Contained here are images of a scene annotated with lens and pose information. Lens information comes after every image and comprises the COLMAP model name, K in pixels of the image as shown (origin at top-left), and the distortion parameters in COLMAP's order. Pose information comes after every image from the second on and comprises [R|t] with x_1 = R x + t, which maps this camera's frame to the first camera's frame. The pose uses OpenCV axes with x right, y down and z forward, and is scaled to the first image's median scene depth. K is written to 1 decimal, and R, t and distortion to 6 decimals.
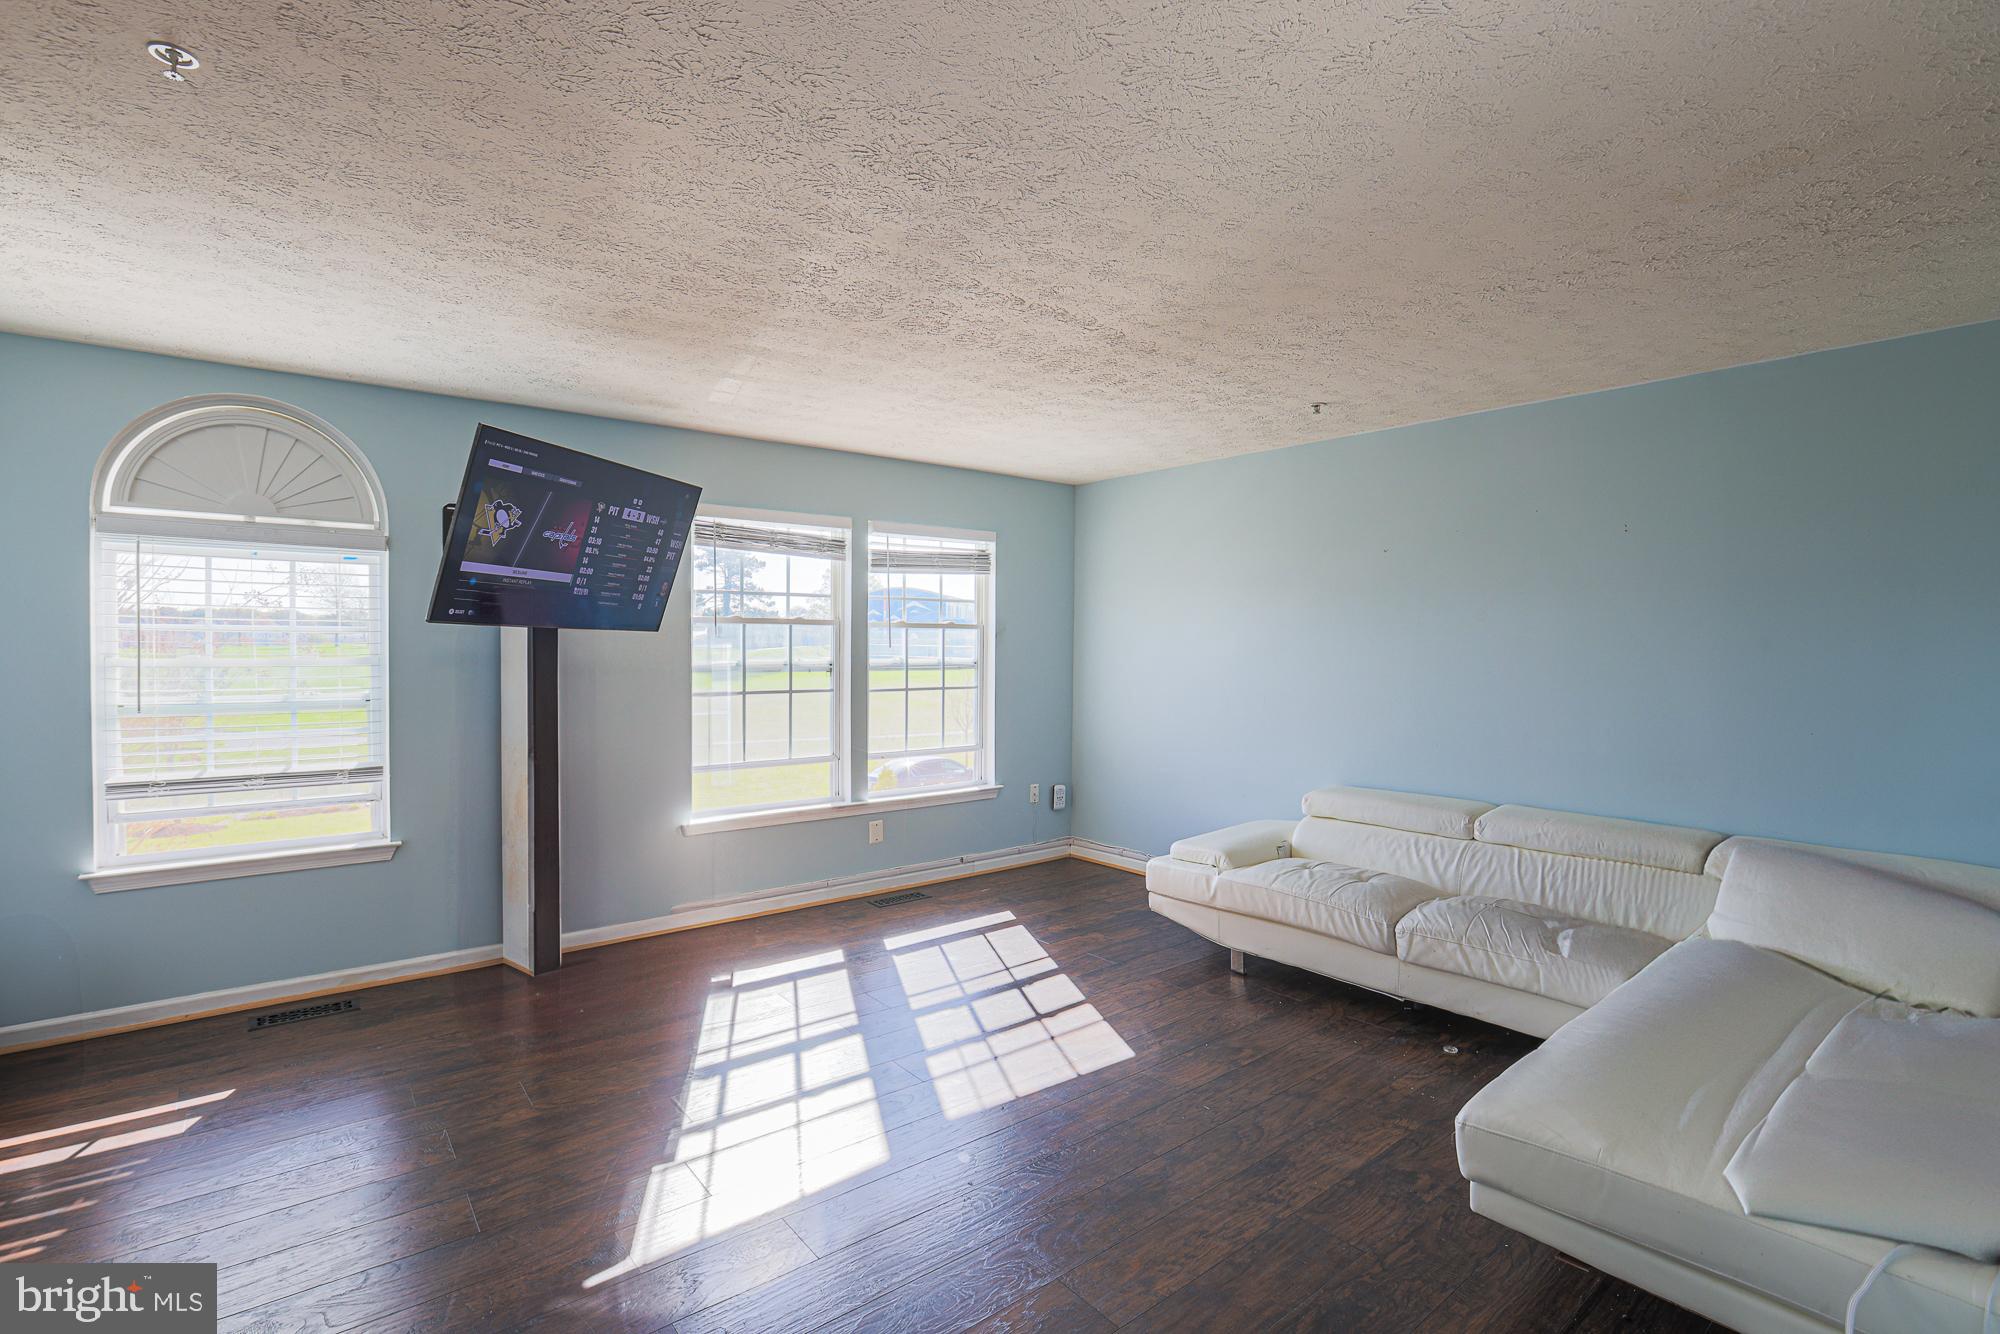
lens RADIAL K [[942.1, 0, 1002.7], [0, 942.1, 666.3], [0, 0, 1]] dist [-0.032542, 0.009558]
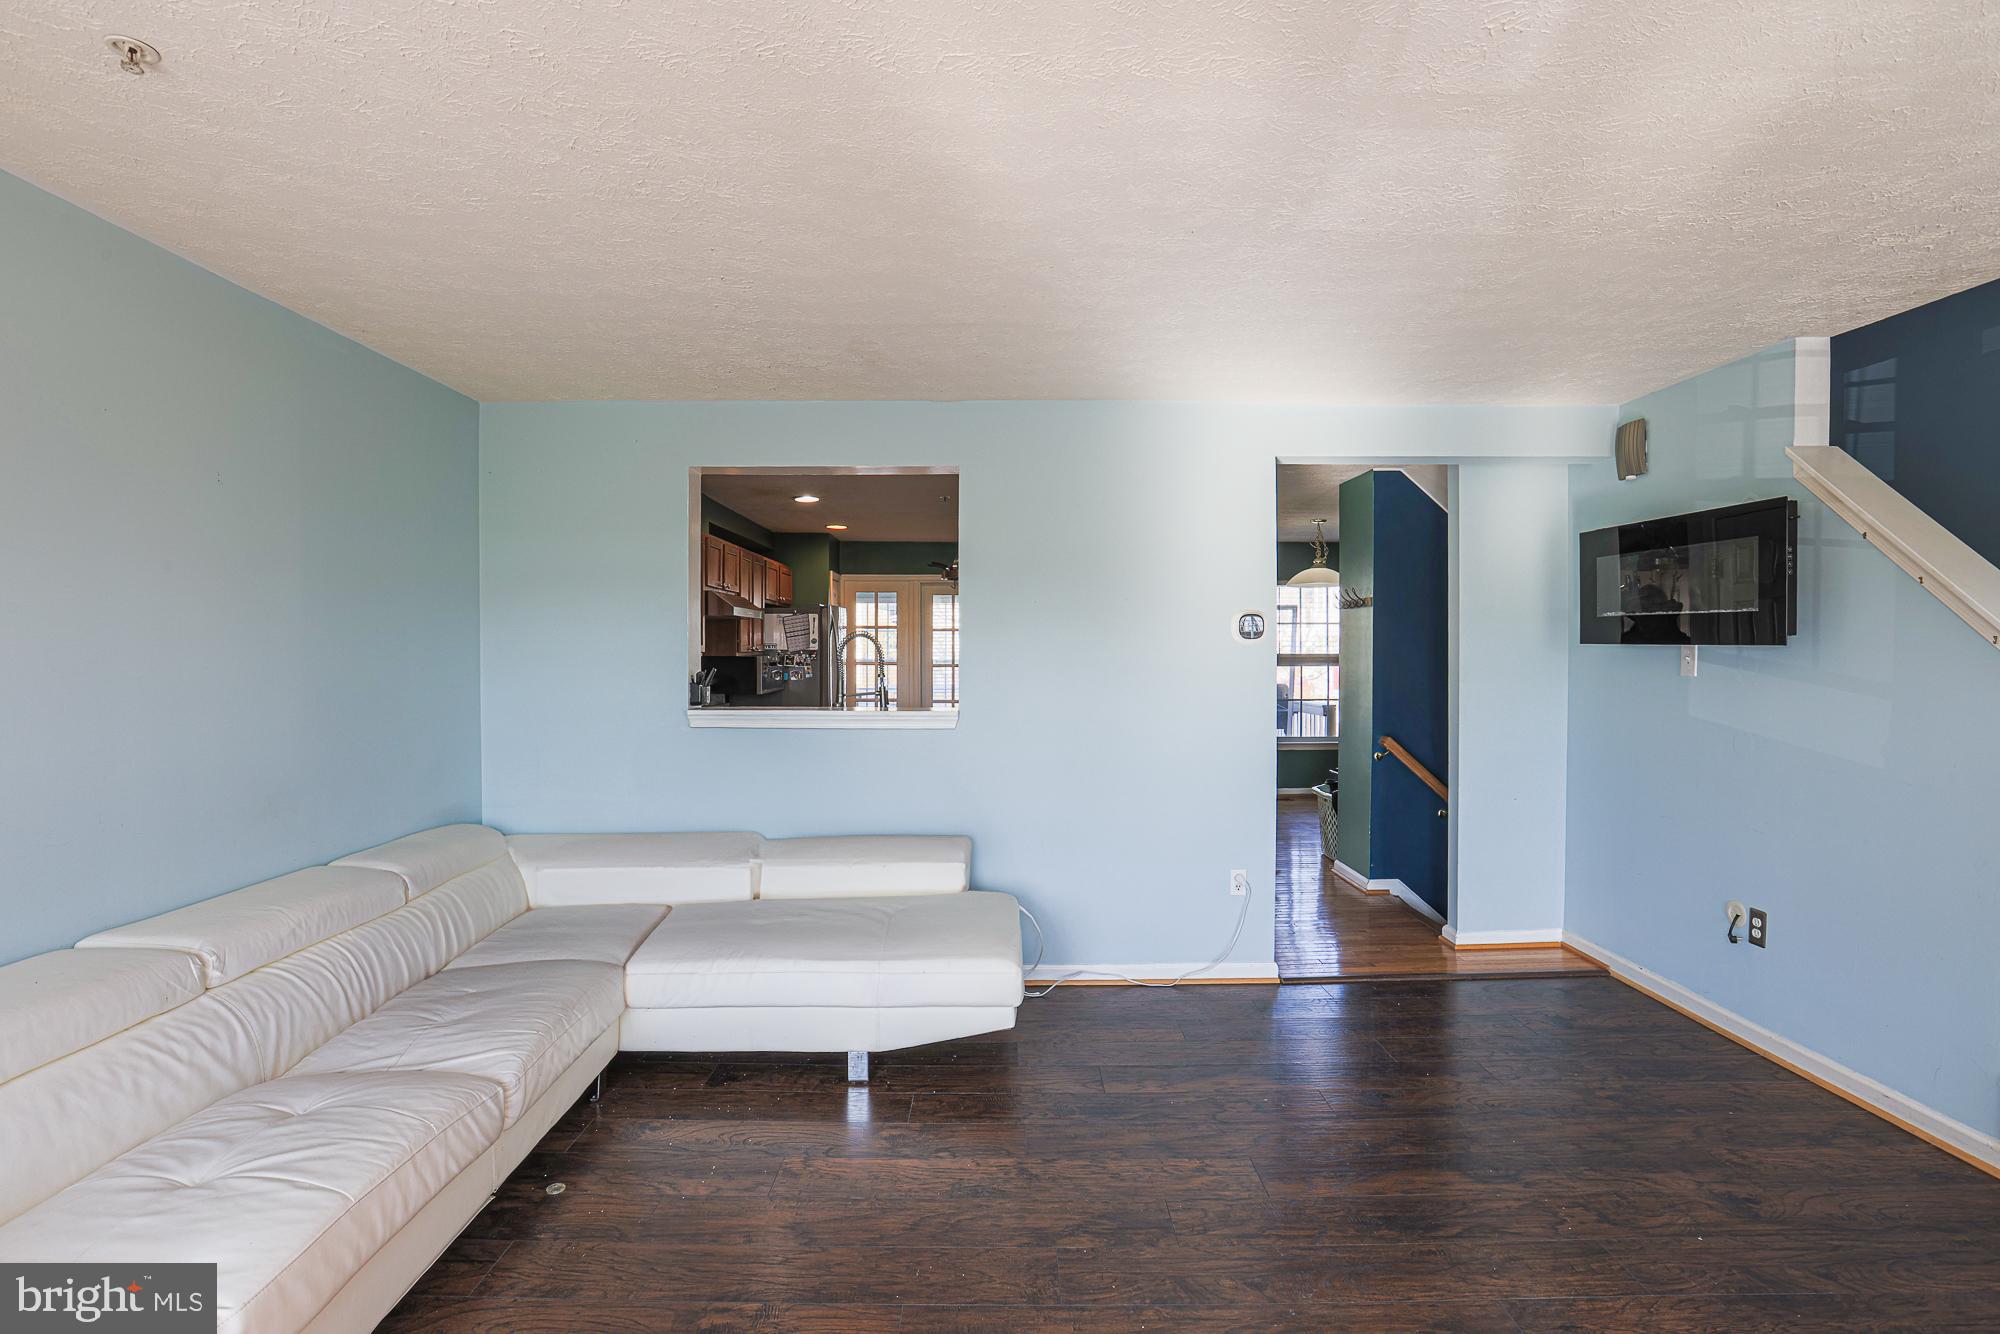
lens RADIAL K [[942.1, 0, 1009.2], [0, 942.1, 656.8], [0, 0, 1]] dist [-0.032542, 0.009558]
pose [[-0.791696, -0.014989, 0.610731, -0.244691], [0.006823, 0.999420, 0.033373, -0.032572], [-0.610877, 0.030588, -0.791134, 1.338873]]
